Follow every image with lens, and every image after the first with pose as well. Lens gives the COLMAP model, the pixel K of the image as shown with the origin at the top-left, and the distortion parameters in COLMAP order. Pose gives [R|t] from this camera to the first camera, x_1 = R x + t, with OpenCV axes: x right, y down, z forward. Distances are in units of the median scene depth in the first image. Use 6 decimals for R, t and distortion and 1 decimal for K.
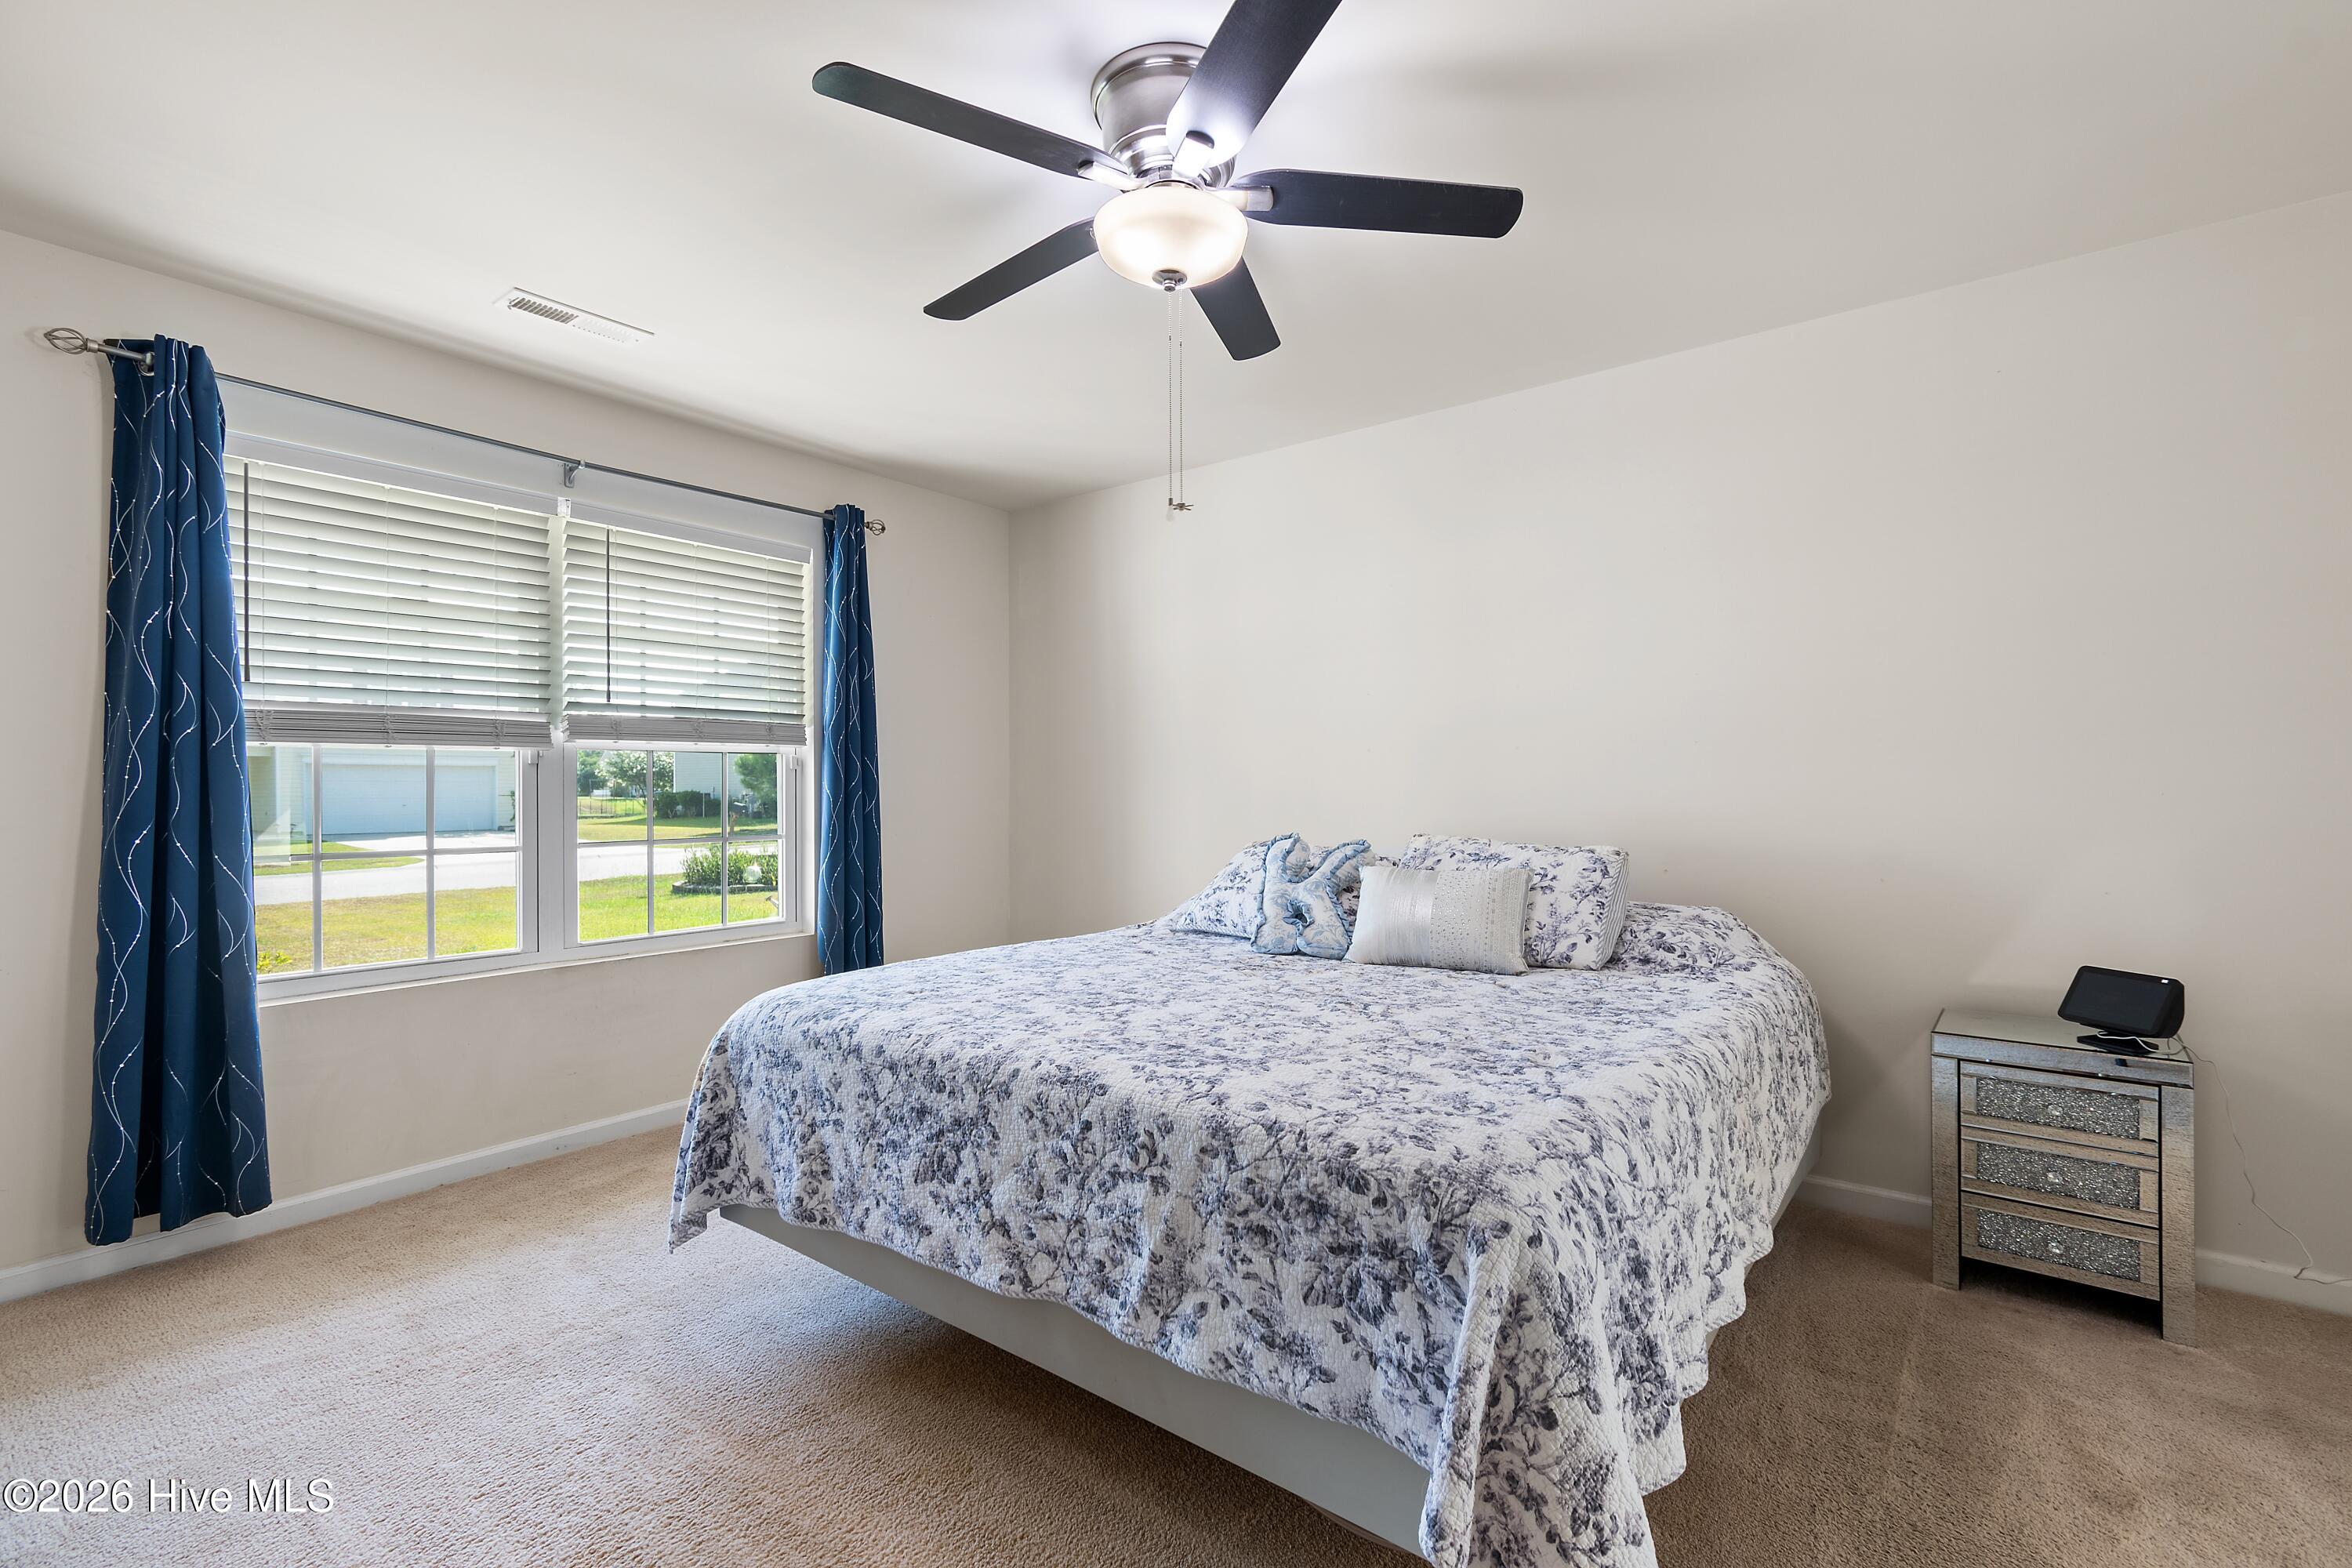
lens RADIAL K [[1041.1, 0, 1178.4], [0, 1041.1, 780.6], [0, 0, 1]] dist [0.003007, -0.002884]
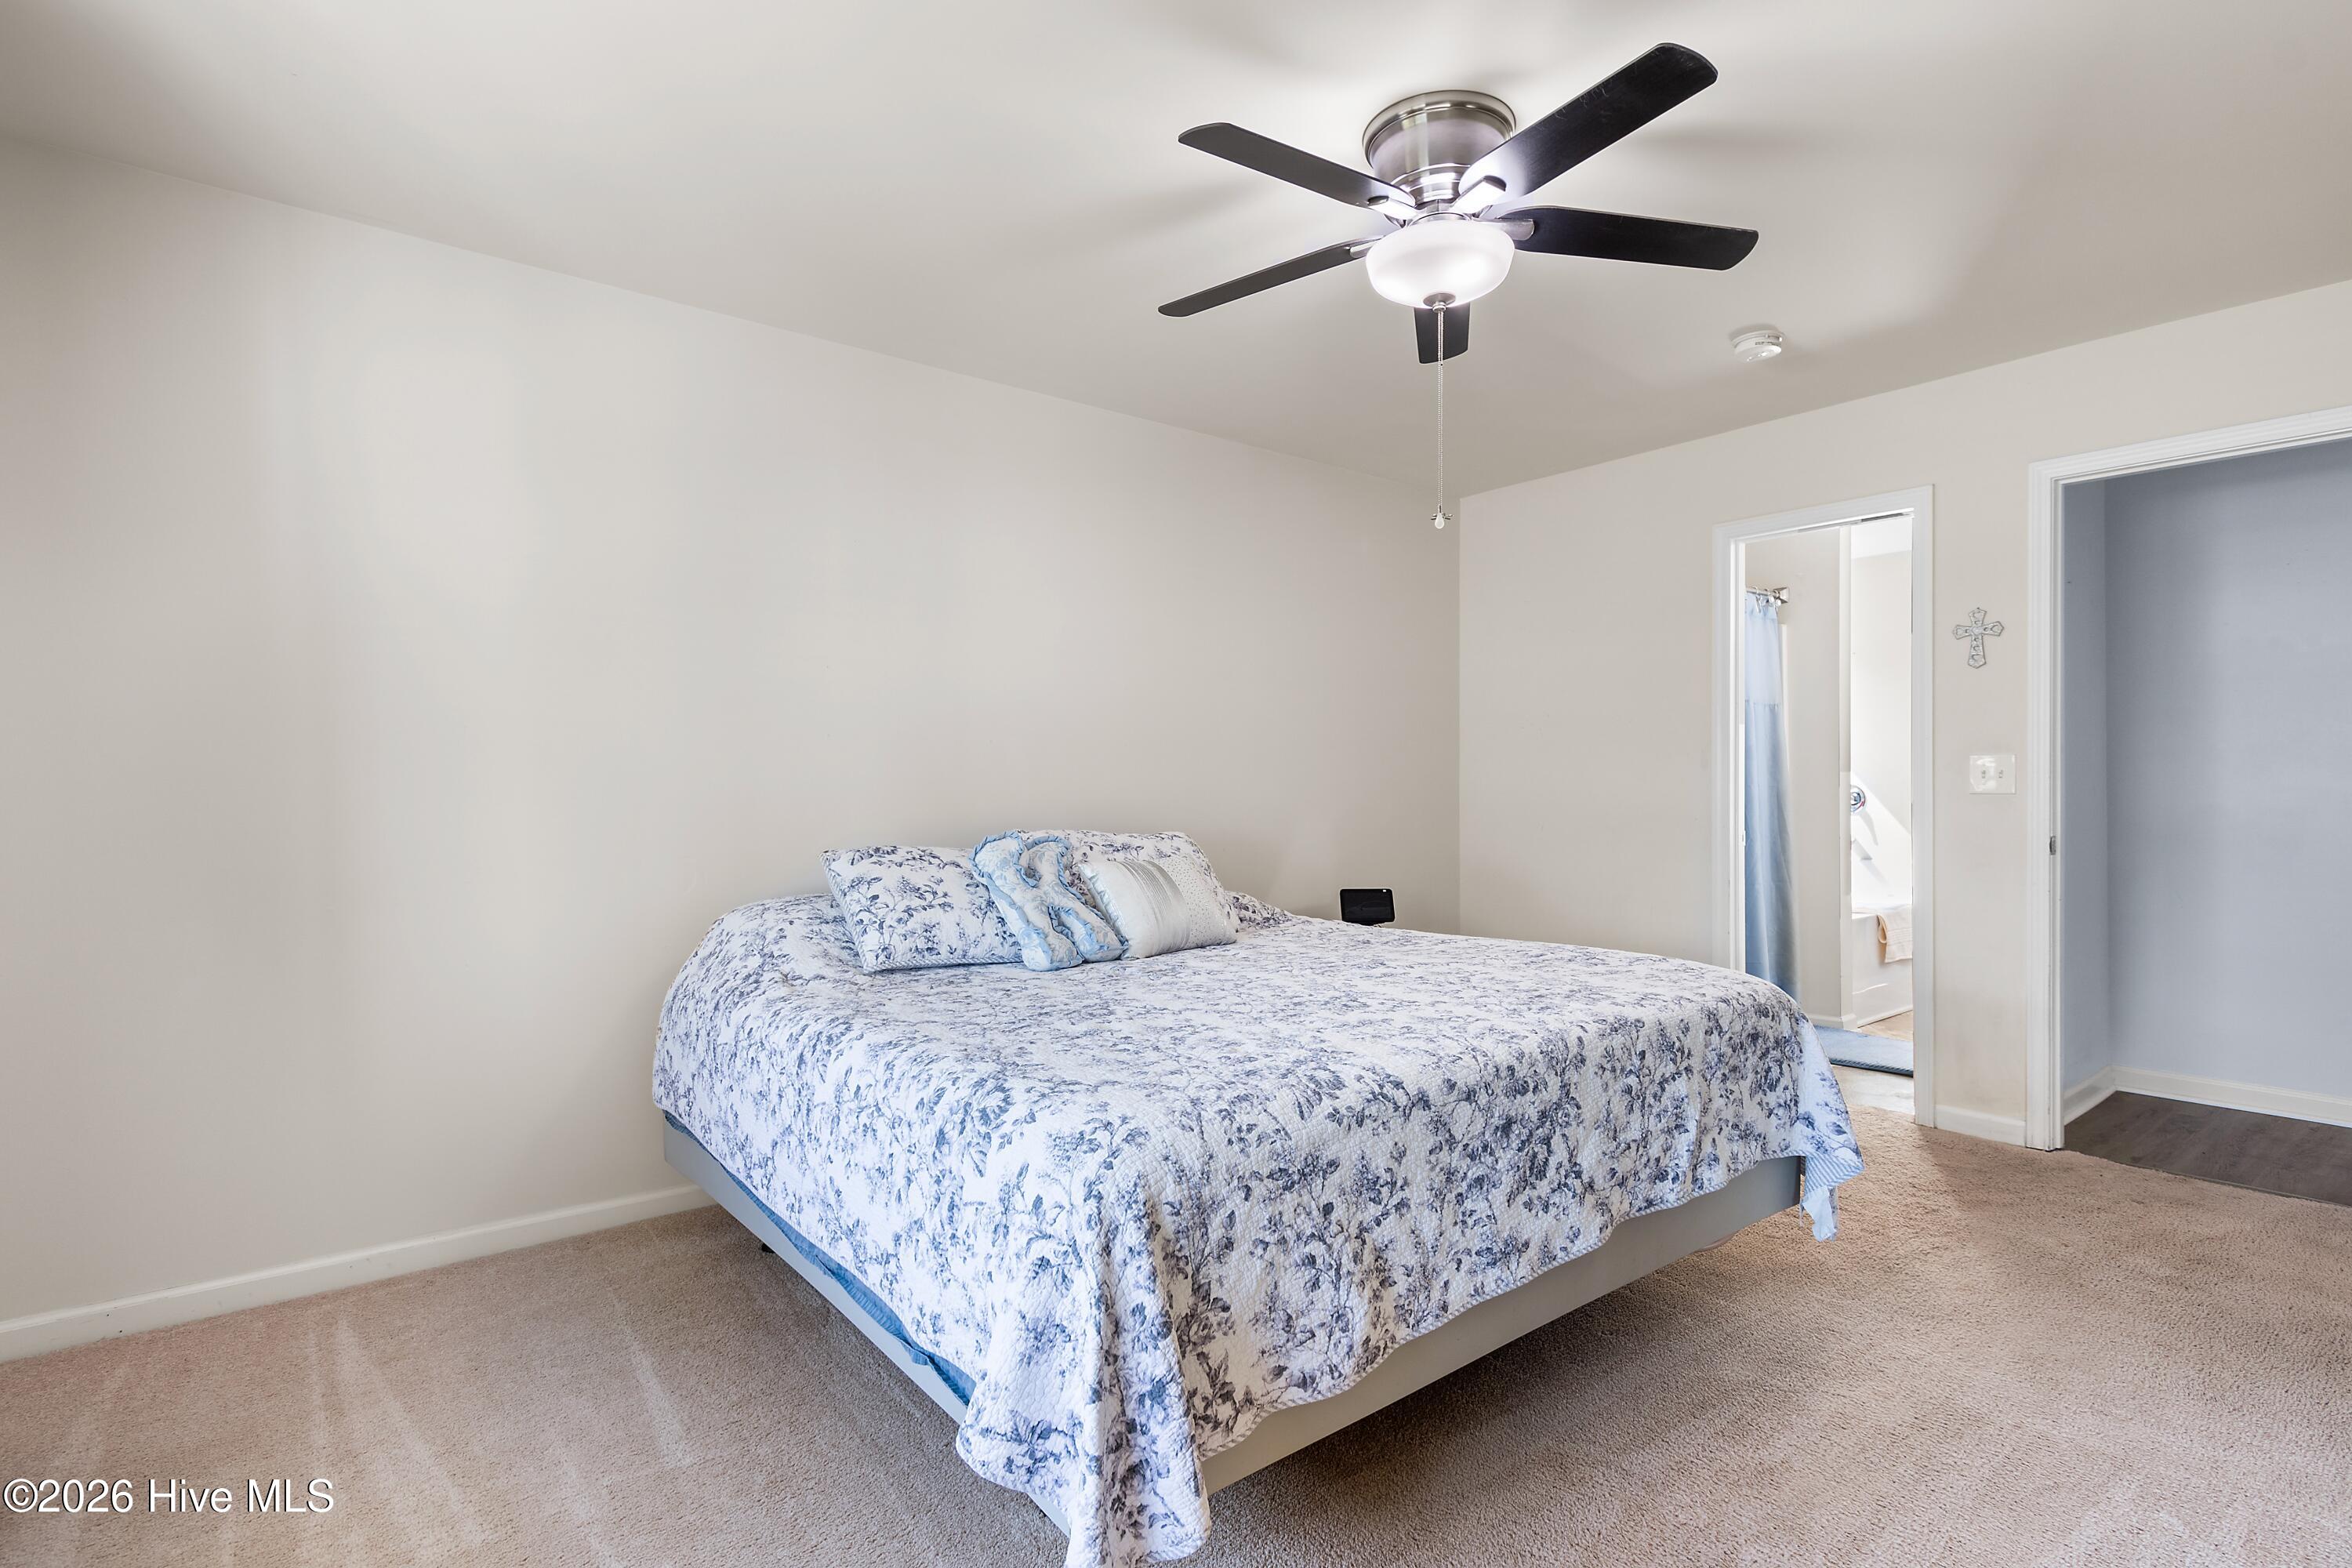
lens RADIAL K [[1137.9, 0, 1180.9], [0, 1137.9, 785.9], [0, 0, 1]] dist [0.001651, 0.000083]
pose [[0.237607, 0.006455, 0.971340, -1.313462], [-0.002304, 0.999979, -0.006082, 0.026621], [-0.971359, -0.000793, 0.237616, 1.061703]]
